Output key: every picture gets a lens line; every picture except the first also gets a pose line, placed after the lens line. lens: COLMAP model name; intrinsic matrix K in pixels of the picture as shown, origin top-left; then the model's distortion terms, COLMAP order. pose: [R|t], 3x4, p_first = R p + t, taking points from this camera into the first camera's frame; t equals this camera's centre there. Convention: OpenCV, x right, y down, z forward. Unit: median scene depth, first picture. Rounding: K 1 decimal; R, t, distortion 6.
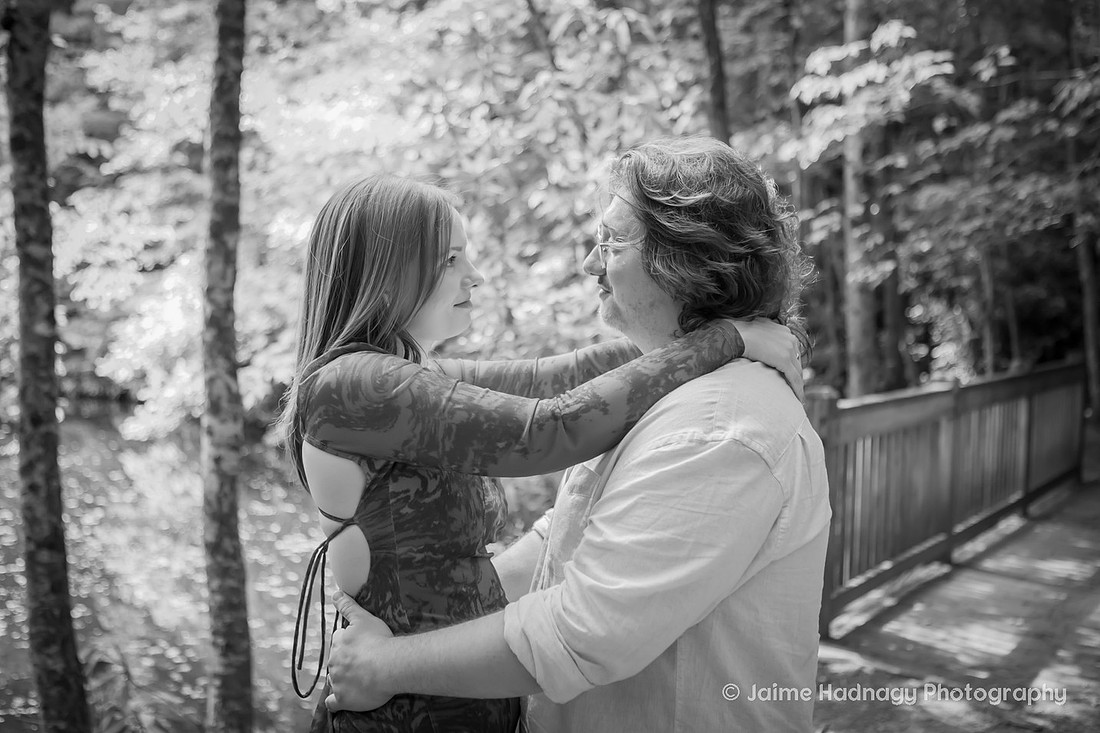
lens RADIAL K [[1205.4, 0, 556.7], [0, 1205.4, 368.4], [0, 0, 1]] dist [0.011893, 0.022296]
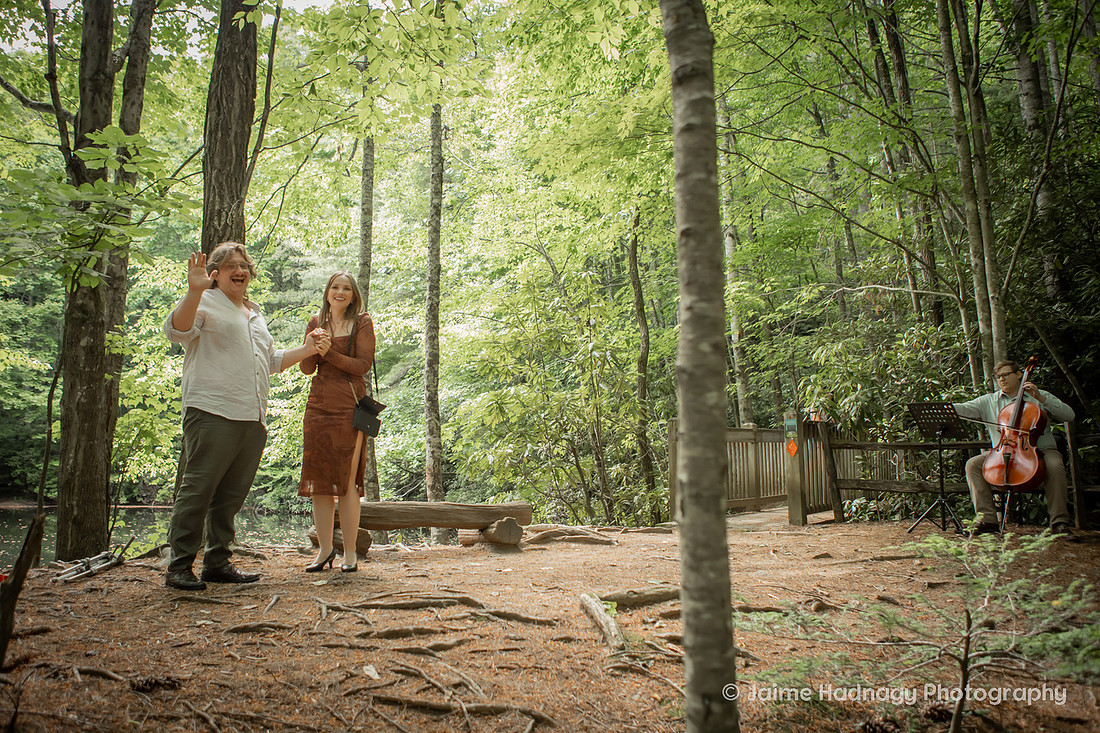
lens RADIAL K [[885.4, 0, 544.6], [0, 885.4, 367.7], [0, 0, 1]] dist [-0.014024, 0.005940]
pose [[0.996636, -0.052233, -0.063153, 0.075938], [0.040090, 0.982812, -0.180203, 0.243069], [0.071480, 0.177065, 0.981600, -0.818846]]
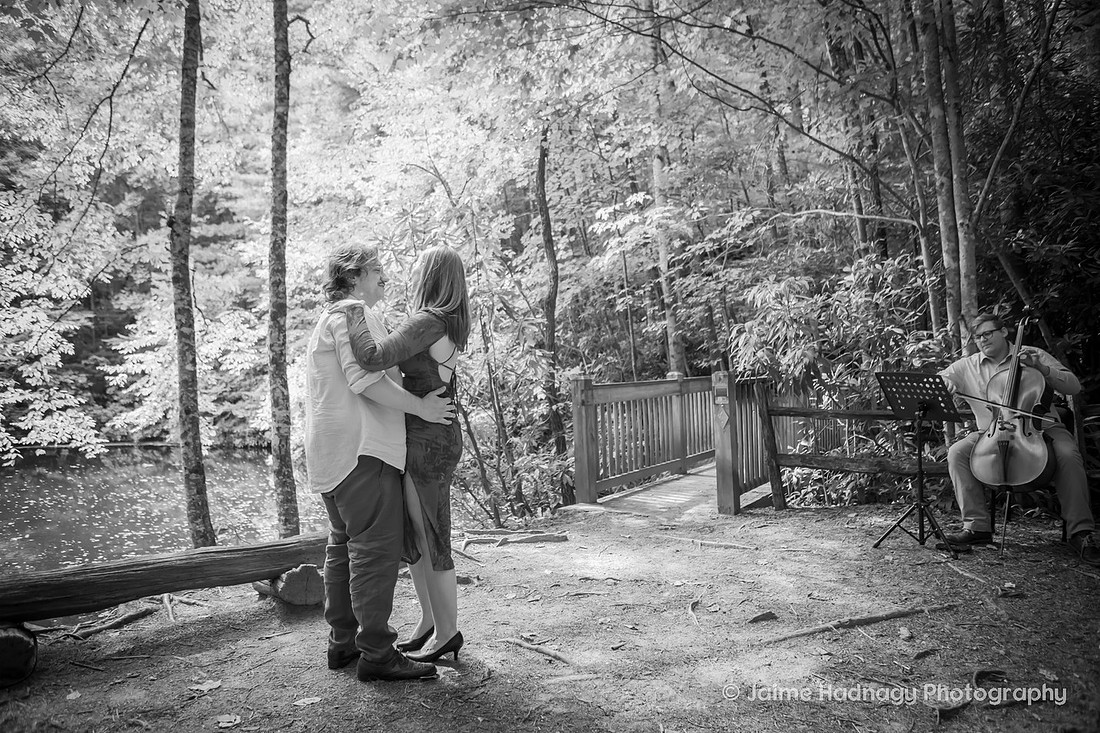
lens RADIAL K [[788.9, 0, 553.4], [0, 788.9, 364.3], [0, 0, 1]] dist [-0.048734, 0.005386]
pose [[0.997540, -0.069270, -0.010729, 0.195962], [0.068183, 0.994398, -0.080771, 0.105549], [0.016264, 0.079841, 0.996675, -0.298755]]
